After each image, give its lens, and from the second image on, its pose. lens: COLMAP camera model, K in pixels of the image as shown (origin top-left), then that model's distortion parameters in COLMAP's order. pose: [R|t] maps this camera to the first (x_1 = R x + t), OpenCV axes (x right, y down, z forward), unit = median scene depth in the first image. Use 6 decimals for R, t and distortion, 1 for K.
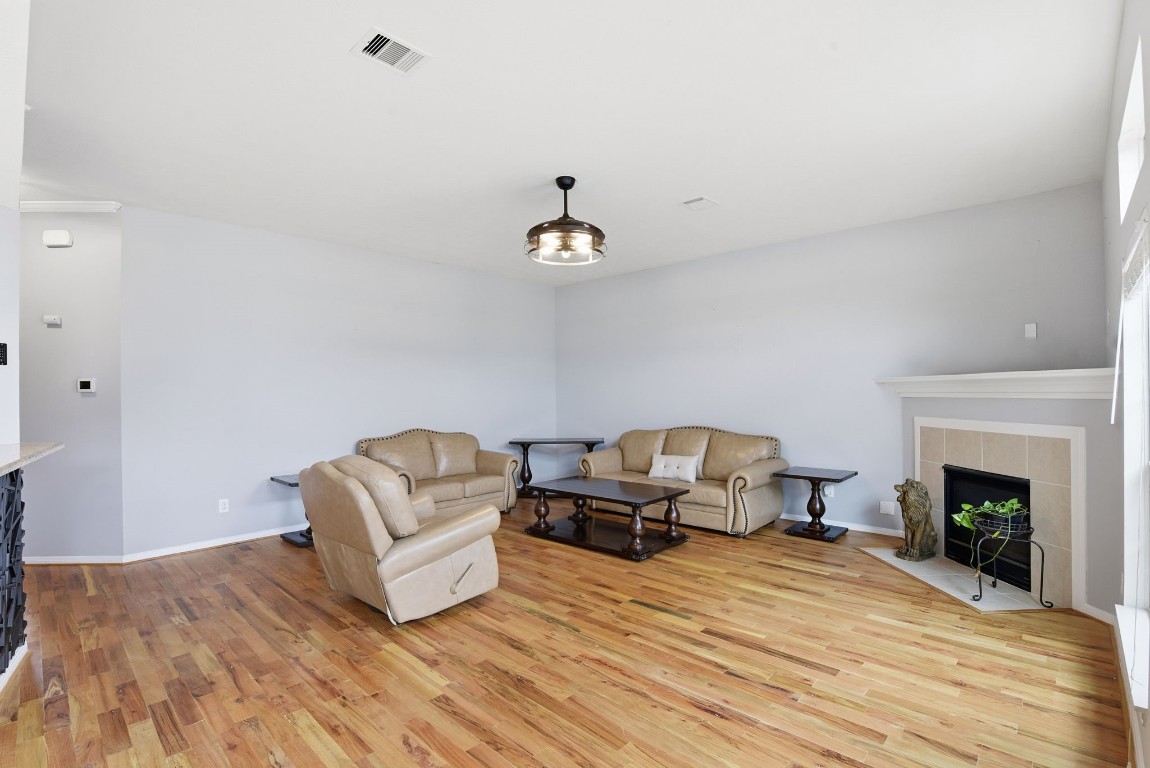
lens RADIAL K [[535.0, 0, 575.0], [0, 535.0, 384.0], [0, 0, 1]] dist [-0.023665, -0.000727]
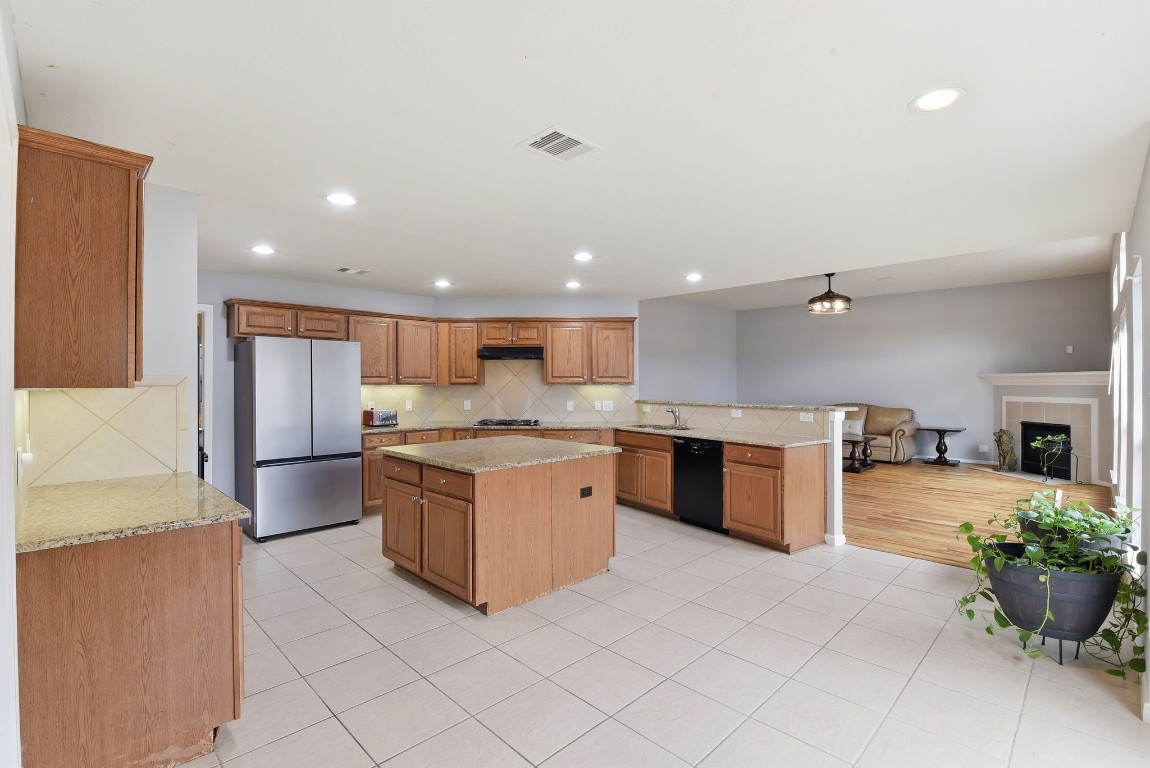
lens RADIAL K [[520.9, 0, 579.1], [0, 520.9, 379.6], [0, 0, 1]] dist [-0.001757, -0.012101]
pose [[0.999585, 0.008281, -0.027578, -0.811392], [-0.008148, 0.999955, 0.004920, 0.008585], [0.027617, -0.004693, 0.999608, -0.863353]]
